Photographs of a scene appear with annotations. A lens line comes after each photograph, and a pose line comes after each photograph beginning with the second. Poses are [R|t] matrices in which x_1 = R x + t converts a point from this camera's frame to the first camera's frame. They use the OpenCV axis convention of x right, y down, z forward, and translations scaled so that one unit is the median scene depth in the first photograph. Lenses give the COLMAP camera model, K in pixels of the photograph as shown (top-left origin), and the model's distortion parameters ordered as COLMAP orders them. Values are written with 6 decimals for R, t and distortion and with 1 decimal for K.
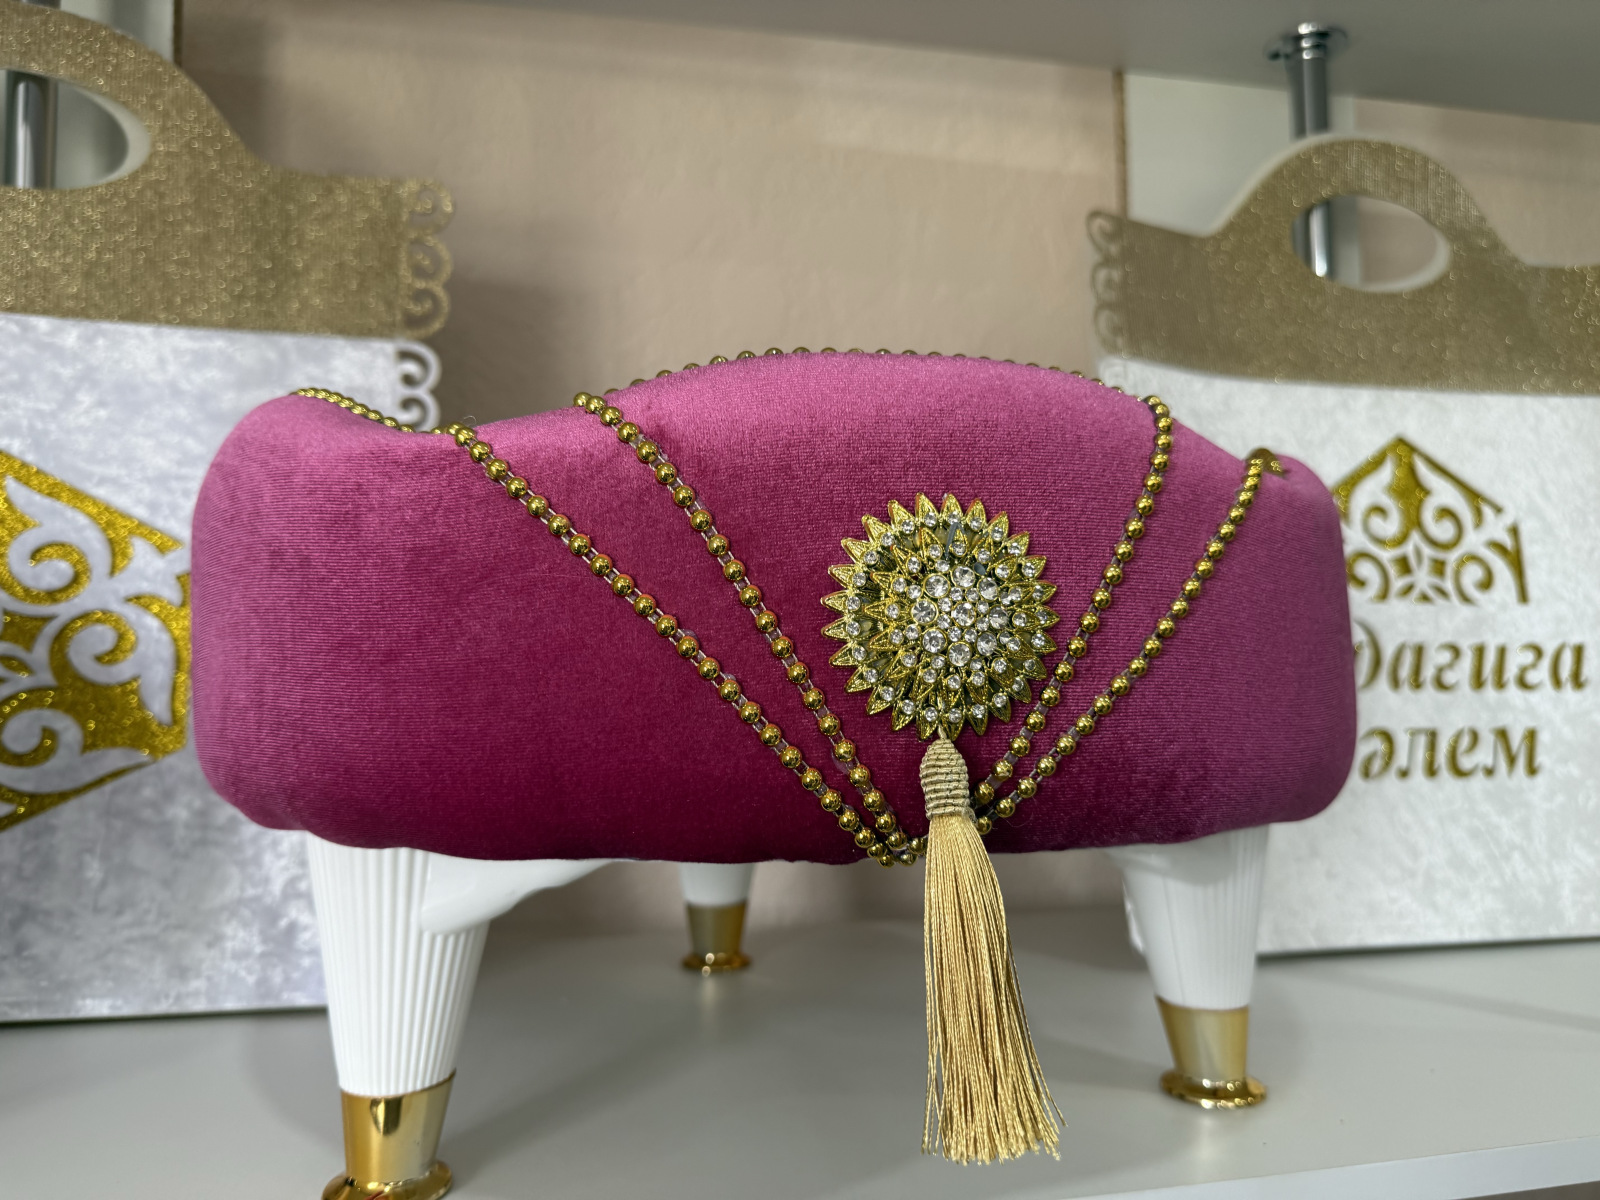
lens RADIAL K [[1127.0, 0, 809.5], [0, 1127.0, 604.3], [0, 0, 1]] dist [0.096146, -0.167124]
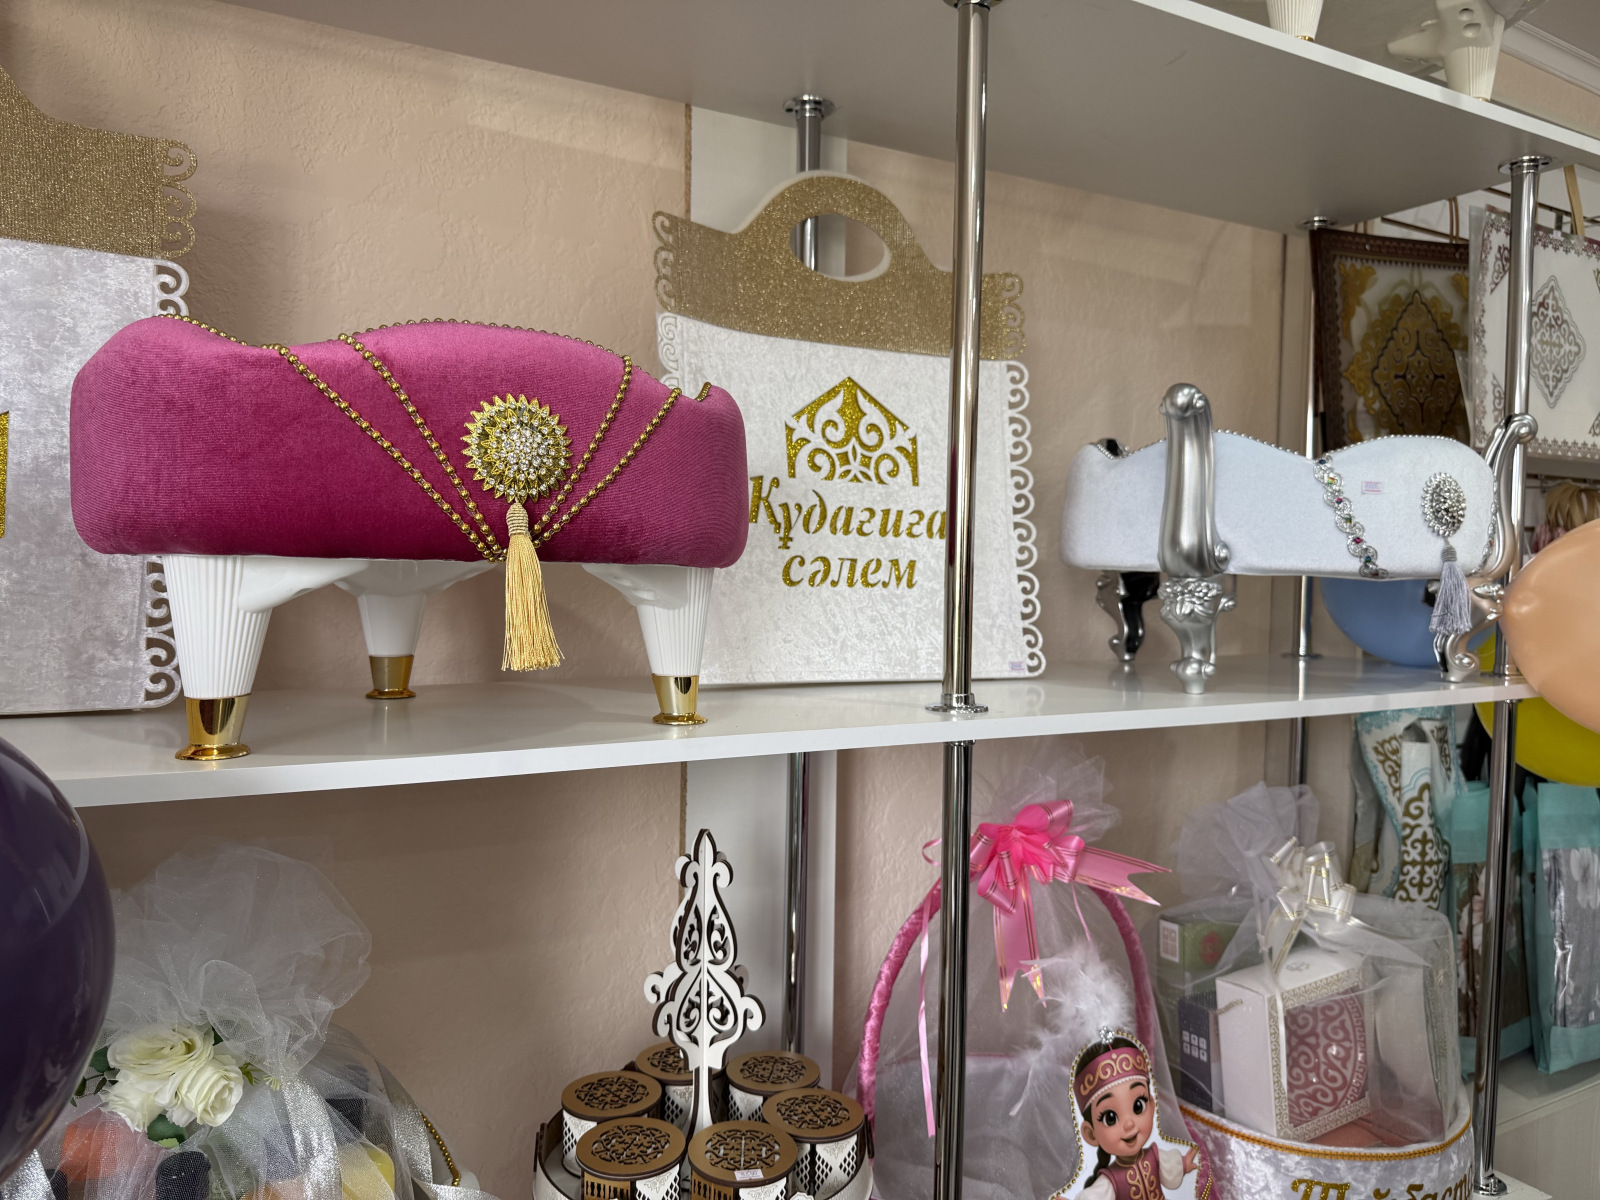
lens RADIAL K [[1127.0, 0, 809.5], [0, 1127.0, 604.3], [0, 0, 1]] dist [0.096146, -0.167124]
pose [[0.956642, 0.011247, 0.291049, 0.013085], [-0.036018, 0.996153, 0.079891, 0.083475], [-0.289030, -0.086910, 0.953367, -0.967288]]
